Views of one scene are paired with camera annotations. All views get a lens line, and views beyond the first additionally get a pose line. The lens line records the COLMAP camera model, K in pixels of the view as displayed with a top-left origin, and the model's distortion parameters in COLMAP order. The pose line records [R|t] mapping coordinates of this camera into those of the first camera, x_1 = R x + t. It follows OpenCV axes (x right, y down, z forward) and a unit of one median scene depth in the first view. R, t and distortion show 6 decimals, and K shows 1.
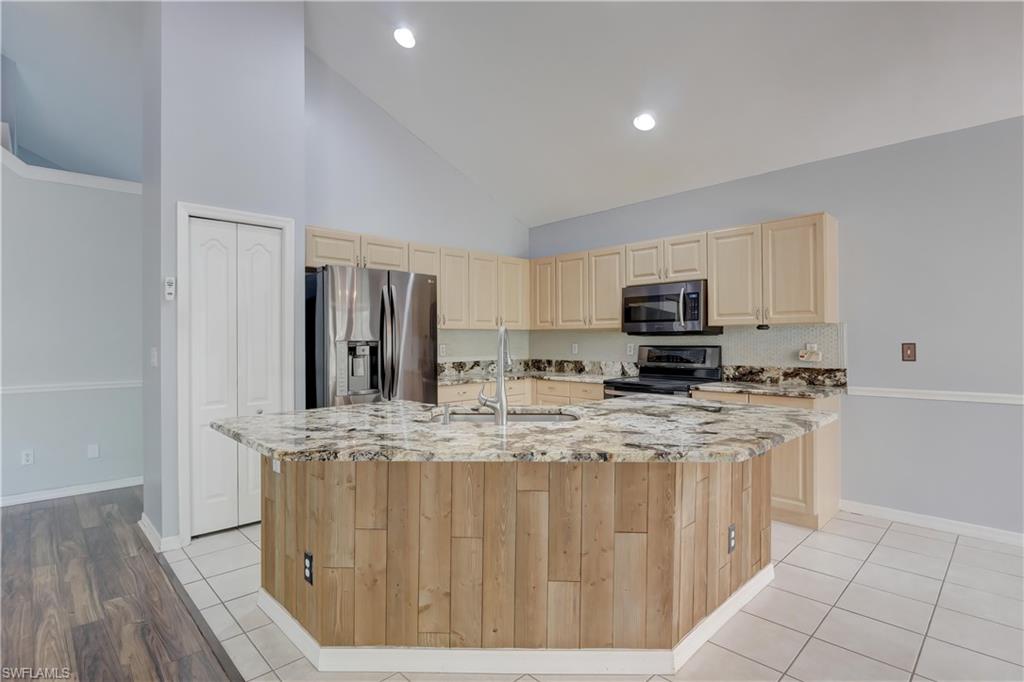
lens RADIAL K [[501.7, 0, 509.1], [0, 501.7, 338.7], [0, 0, 1]] dist [-0.014188, -0.000829]
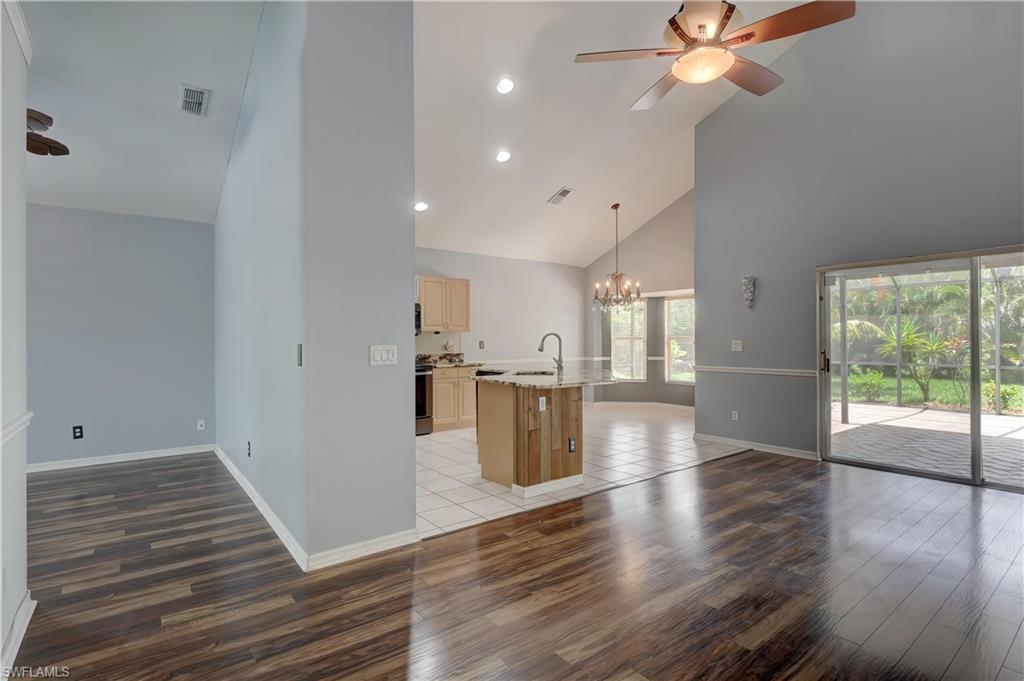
lens RADIAL K [[501.7, 0, 509.1], [0, 501.7, 338.2], [0, 0, 1]] dist [-0.014188, -0.000829]
pose [[0.114571, 0.005959, 0.993397, -1.265745], [-0.001478, 0.999982, -0.005828, 0.008106], [-0.993414, -0.000800, 0.114577, 0.505976]]
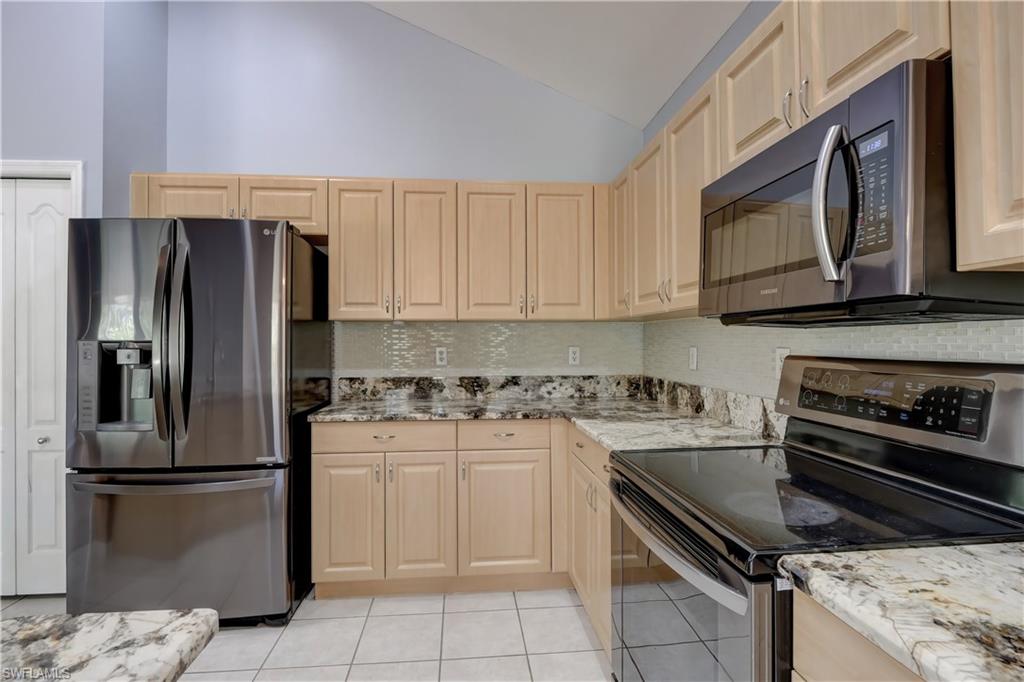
lens RADIAL K [[501.7, 0, 509.1], [0, 501.7, 338.7], [0, 0, 1]] dist [-0.014188, -0.000829]
pose [[0.782565, -0.001171, -0.622568, 0.380958], [0.001050, 0.999999, -0.000561, 0.002695], [0.622568, -0.000215, 0.782566, 0.725109]]
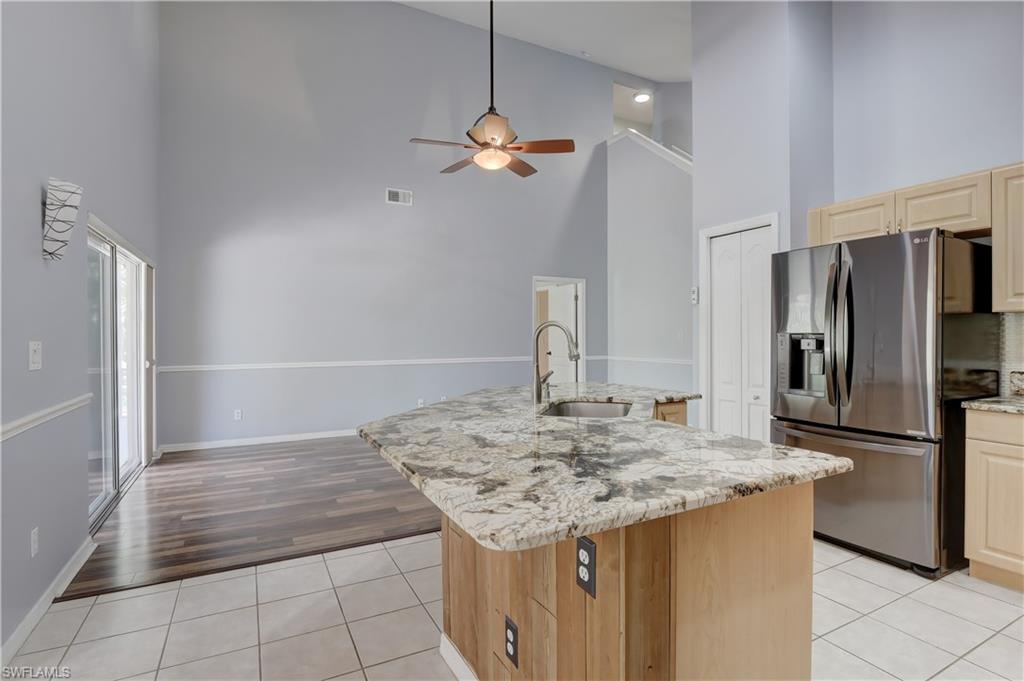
lens RADIAL K [[501.7, 0, 509.1], [0, 501.7, 338.2], [0, 0, 1]] dist [-0.014188, -0.000829]
pose [[-0.280395, 0.009427, -0.959838, 0.595140], [0.006186, 0.999949, 0.008014, 0.002797], [0.959865, -0.003691, -0.280439, 0.661922]]
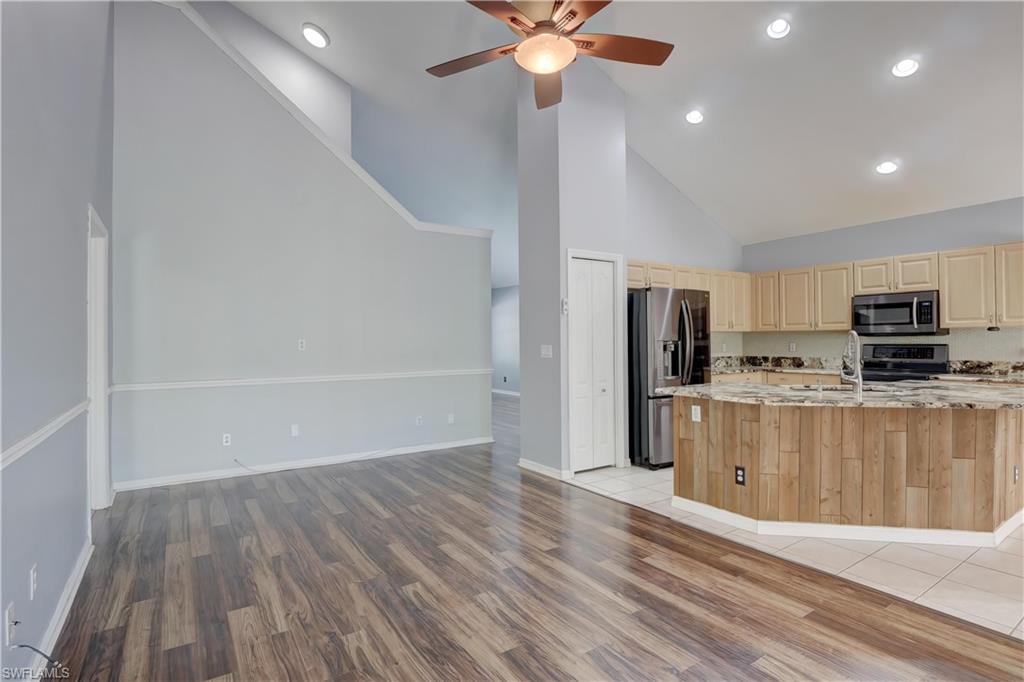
lens RADIAL K [[501.7, 0, 509.1], [0, 501.7, 338.7], [0, 0, 1]] dist [-0.014188, -0.000829]
pose [[0.983518, -0.002847, -0.180788, -0.426934], [0.002725, 0.999996, -0.000927, -0.001209], [0.180789, 0.000419, 0.983522, -0.393775]]
